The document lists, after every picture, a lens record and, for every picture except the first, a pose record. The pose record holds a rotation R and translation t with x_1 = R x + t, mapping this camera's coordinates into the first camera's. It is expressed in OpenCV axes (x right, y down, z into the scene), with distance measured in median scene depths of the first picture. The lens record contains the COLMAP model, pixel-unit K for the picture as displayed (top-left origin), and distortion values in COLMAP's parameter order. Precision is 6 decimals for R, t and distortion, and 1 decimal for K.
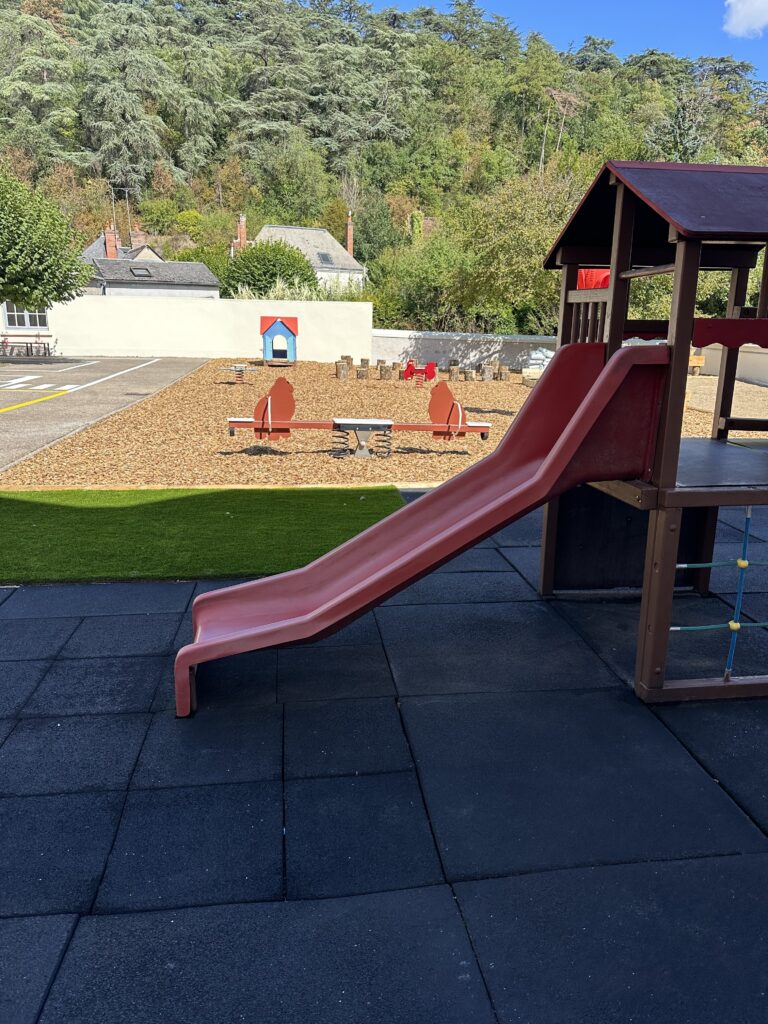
lens RADIAL K [[729.2, 0, 383.9], [0, 729.2, 509.8], [0, 0, 1]] dist [-0.012086, -0.003020]
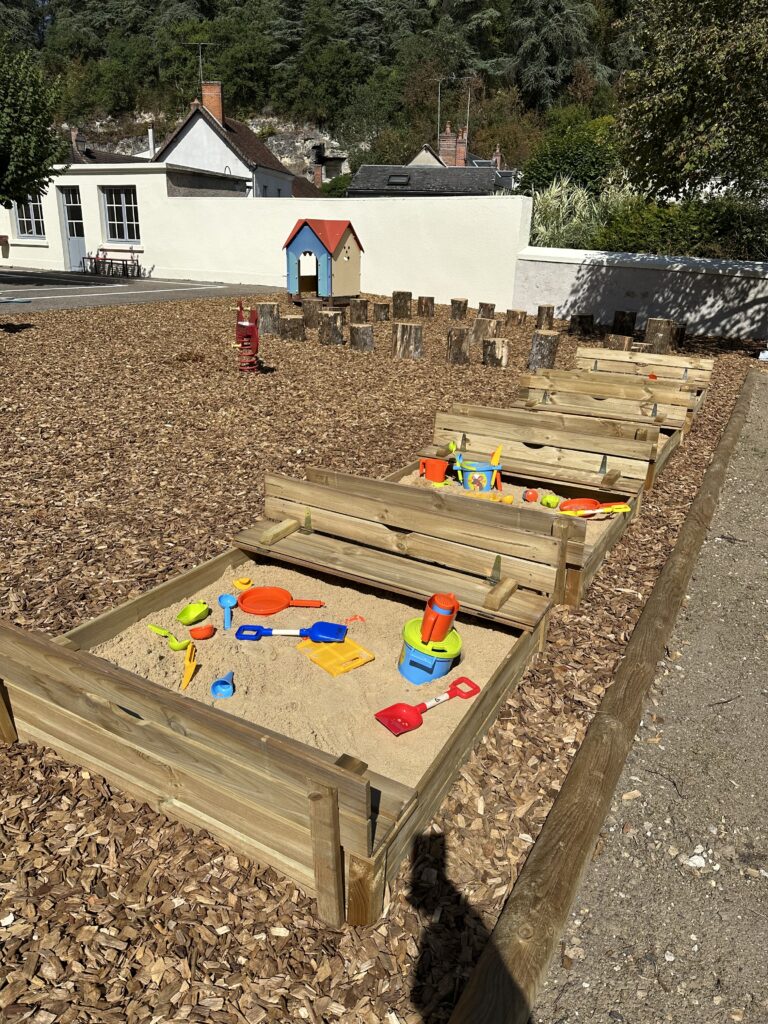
lens RADIAL K [[729.2, 0, 384.4], [0, 729.2, 514.8], [0, 0, 1]] dist [-0.012086, -0.003020]
pose [[0.808595, 0.210253, -0.549516, 0.086321], [-0.162733, 0.977455, 0.134531, -0.036819], [0.565413, -0.019357, 0.824581, 0.166598]]
